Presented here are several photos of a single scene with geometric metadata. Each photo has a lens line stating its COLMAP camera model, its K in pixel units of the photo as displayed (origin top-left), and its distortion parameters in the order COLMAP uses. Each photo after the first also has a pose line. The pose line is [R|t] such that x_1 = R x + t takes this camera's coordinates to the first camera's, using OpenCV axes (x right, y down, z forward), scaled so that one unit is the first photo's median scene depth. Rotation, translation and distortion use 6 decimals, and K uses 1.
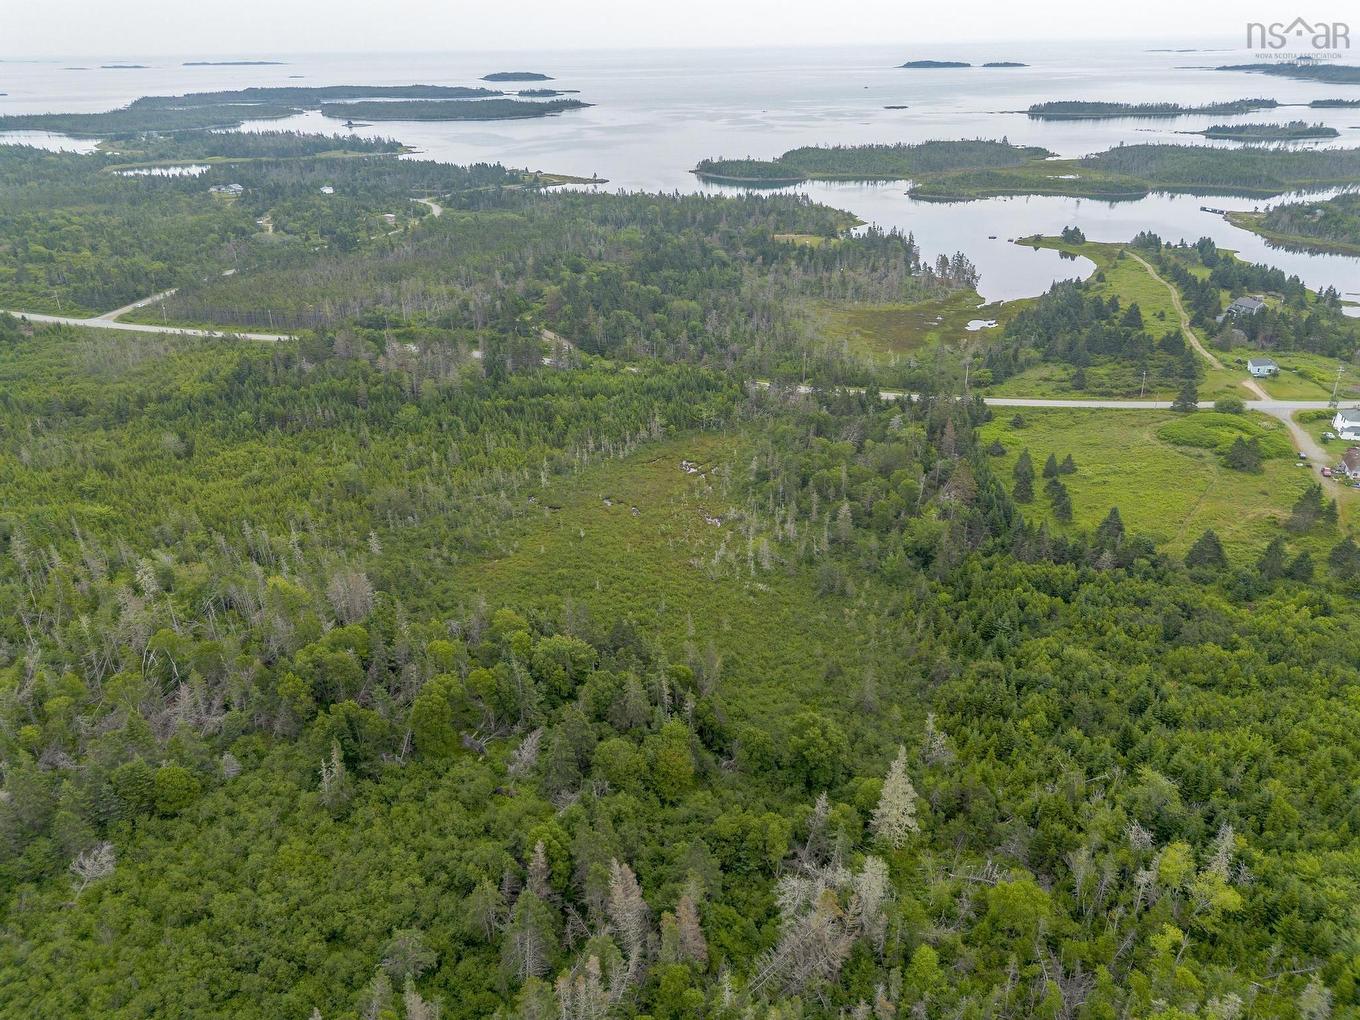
lens RADIAL K [[962.1, 0, 672.4], [0, 962.1, 512.0], [0, 0, 1]] dist [0.067408, -0.064096]
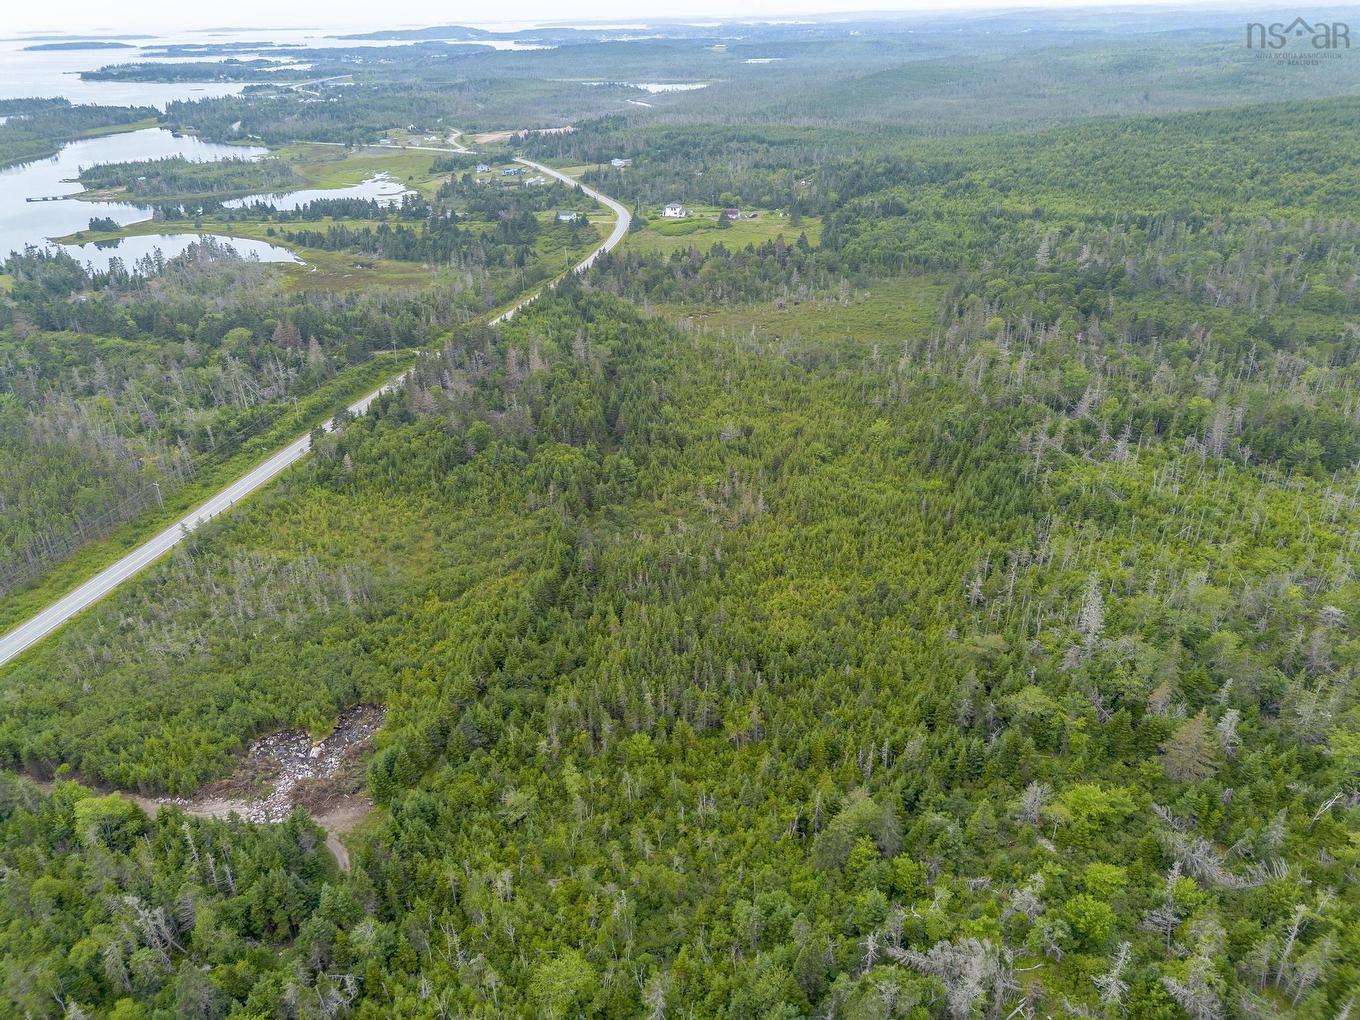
lens RADIAL K [[962.1, 0, 677.7], [0, 962.1, 511.7], [0, 0, 1]] dist [0.067408, -0.064096]
pose [[-0.050923, -0.442693, 0.895226, -0.494552], [0.451283, 0.789455, 0.416059, -0.151338], [-0.890927, 0.425187, 0.159579, 0.323386]]
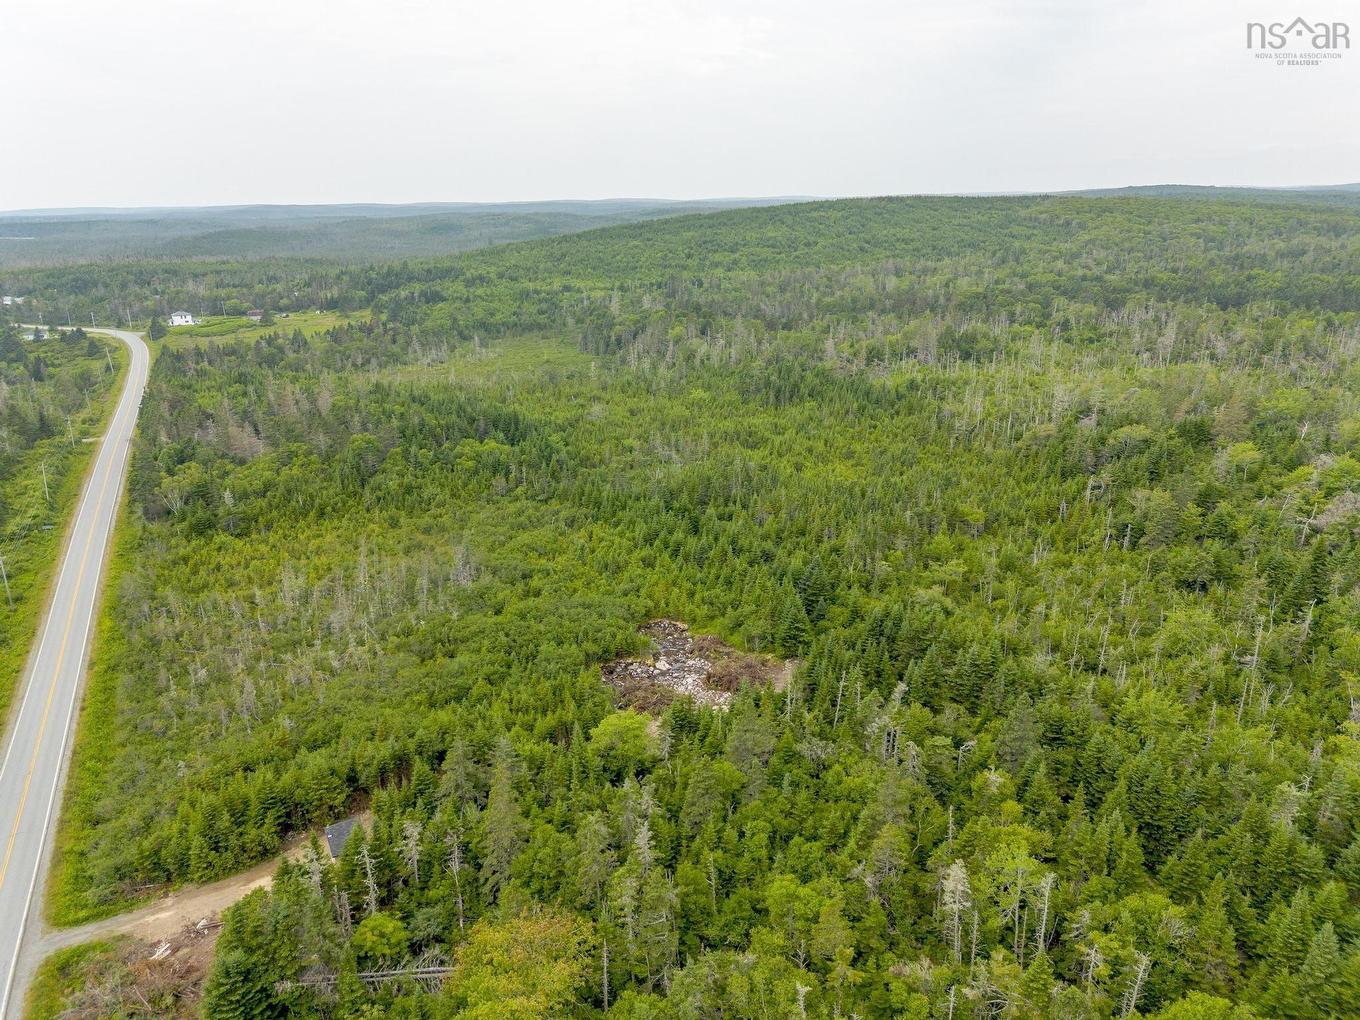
lens RADIAL K [[962.1, 0, 679.7], [0, 962.1, 520.8], [0, 0, 1]] dist [0.067408, -0.064096]
pose [[-0.691325, -0.201803, 0.693791, -0.444566], [0.337362, 0.758963, 0.556922, -0.175162], [-0.638950, 0.619073, -0.456609, 0.509566]]
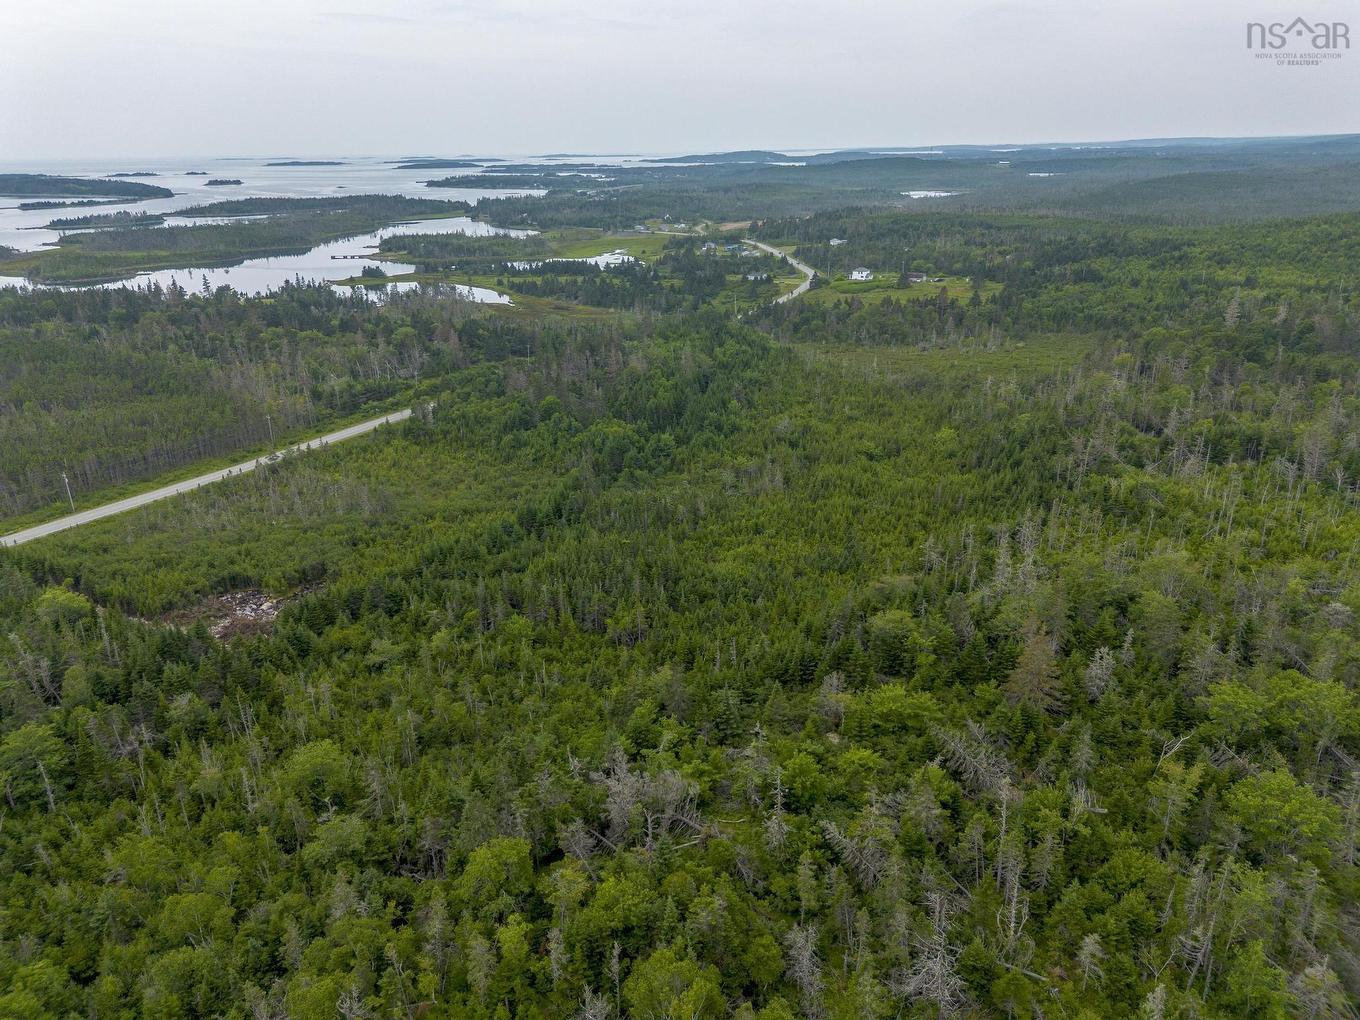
lens RADIAL K [[962.1, 0, 677.0], [0, 962.1, 511.9], [0, 0, 1]] dist [0.067408, -0.064096]
pose [[0.234021, -0.331004, 0.914150, -0.507622], [0.433429, 0.877172, 0.206658, -0.084045], [-0.870272, 0.347857, 0.348744, 0.274613]]
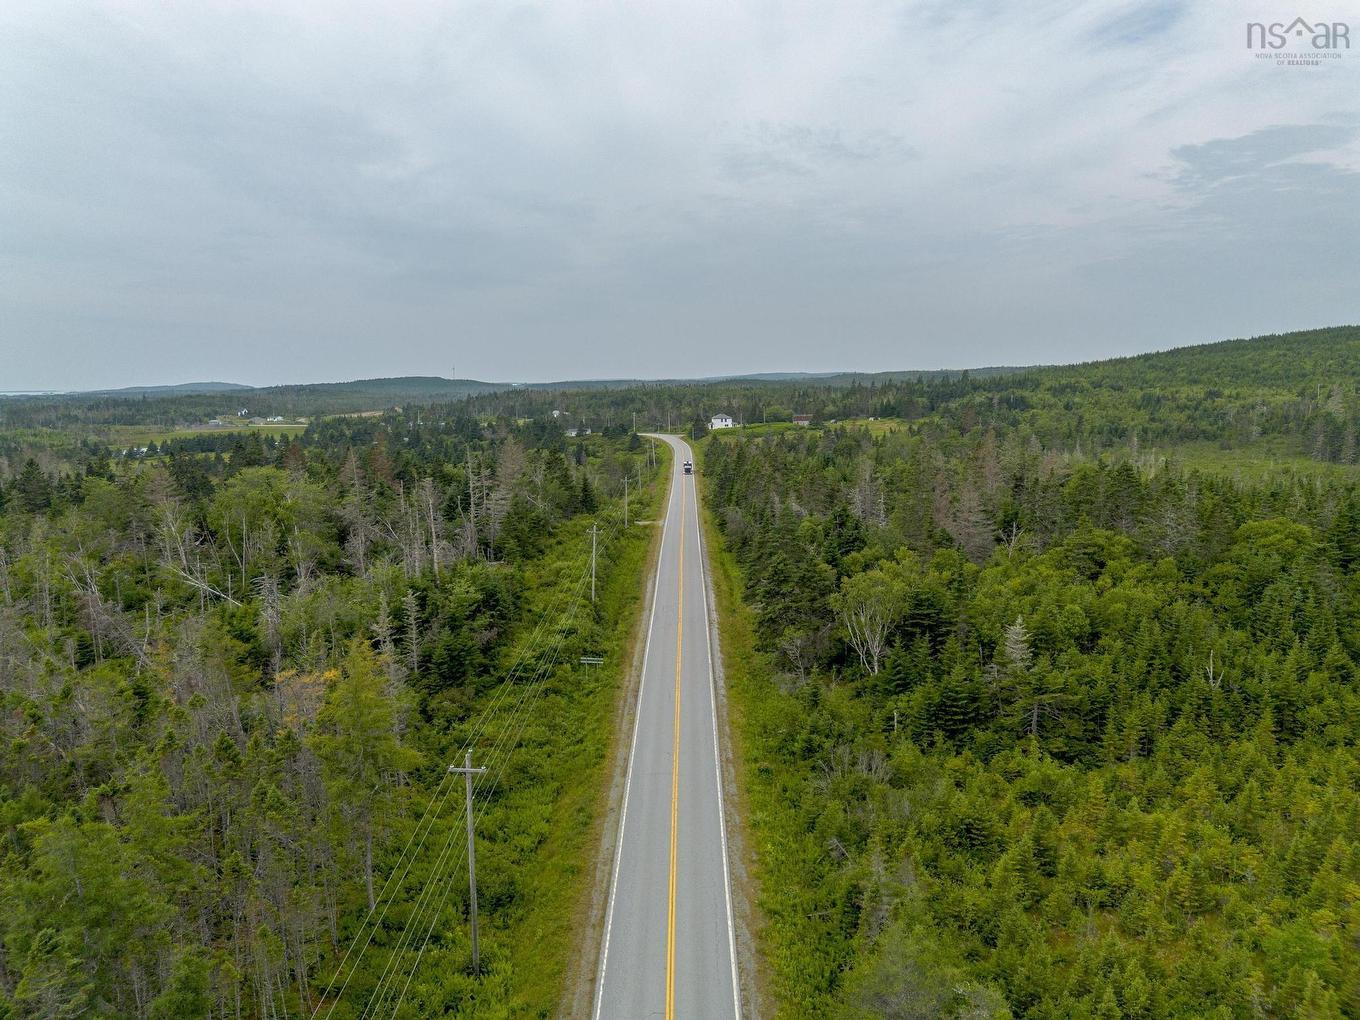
lens RADIAL K [[962.1, 0, 677.7], [0, 962.1, 510.6], [0, 0, 1]] dist [0.067408, -0.064096]
pose [[-0.298972, -0.106752, 0.948272, -0.266035], [0.434101, 0.869734, 0.234774, -0.125568], [-0.849807, 0.481836, -0.213685, 0.506312]]
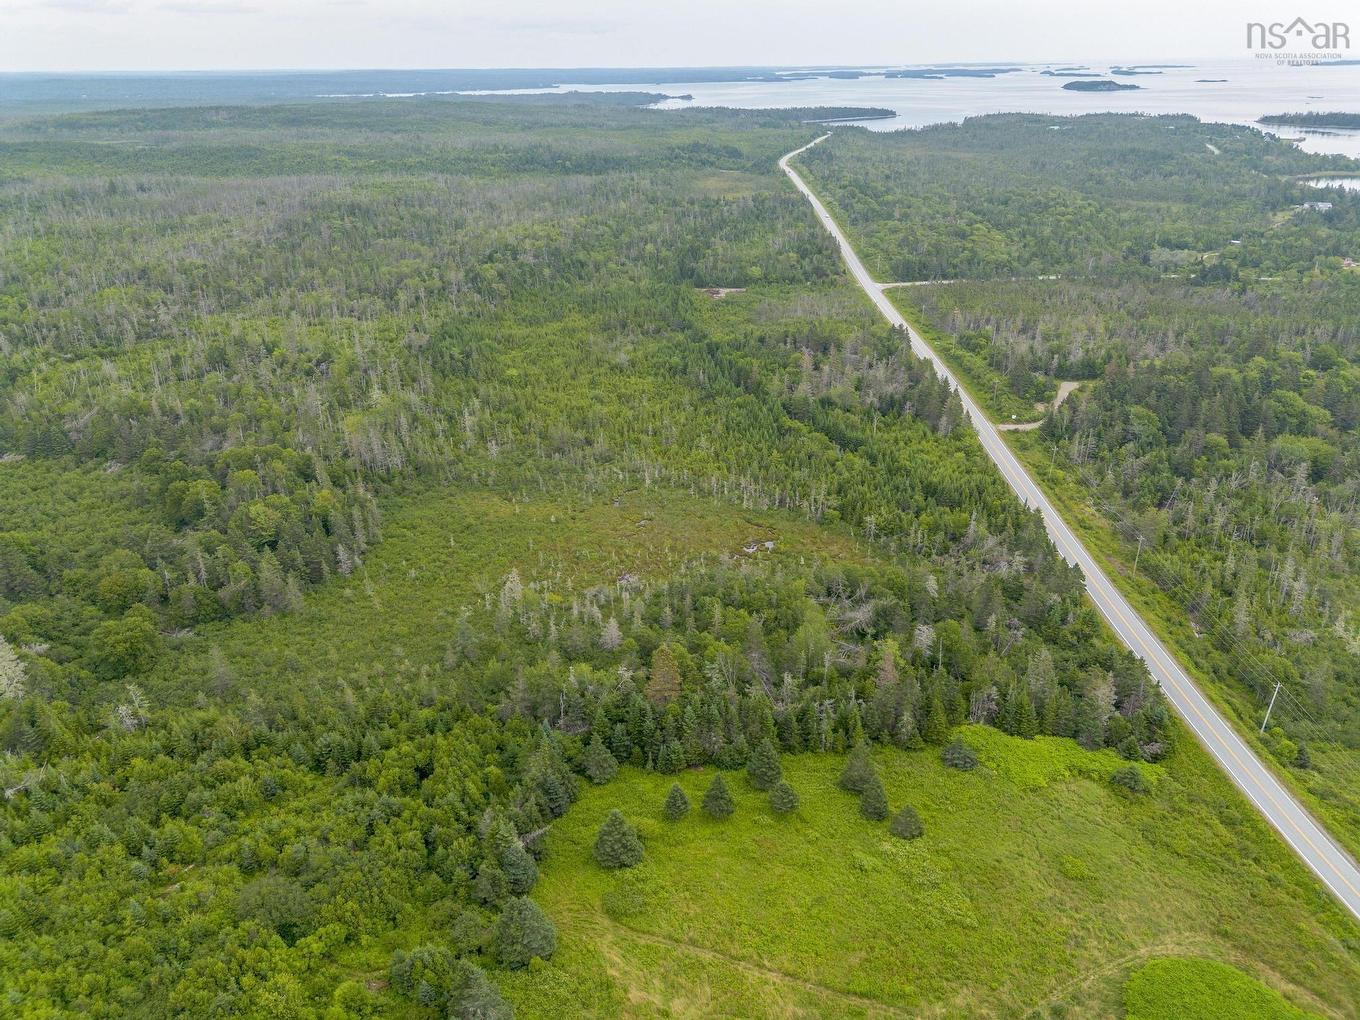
lens RADIAL K [[962.1, 0, 677.2], [0, 962.1, 511.5], [0, 0, 1]] dist [0.067408, -0.064096]
pose [[0.293581, 0.412547, -0.862331, 0.261121], [-0.408285, 0.869778, 0.277109, -0.102913], [0.864357, 0.270723, 0.423787, 0.202878]]
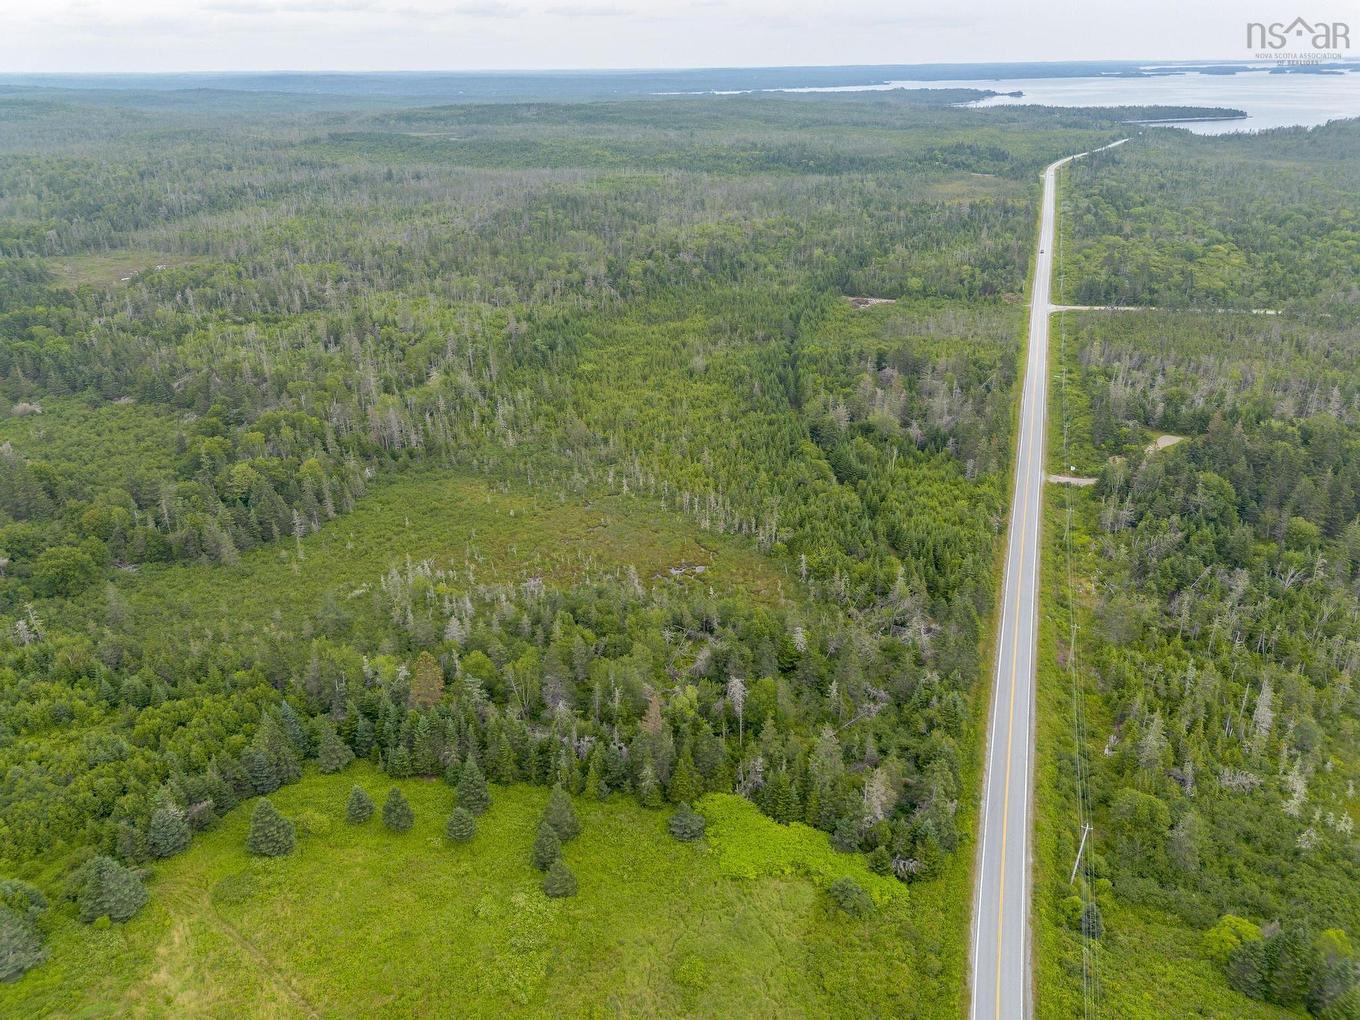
lens RADIAL K [[962.1, 0, 677.4], [0, 962.1, 509.5], [0, 0, 1]] dist [0.067408, -0.064096]
pose [[-0.026161, 0.431508, -0.901730, 0.266532], [-0.421108, 0.813341, 0.401428, -0.151990], [0.906633, 0.390228, 0.160433, 0.304012]]
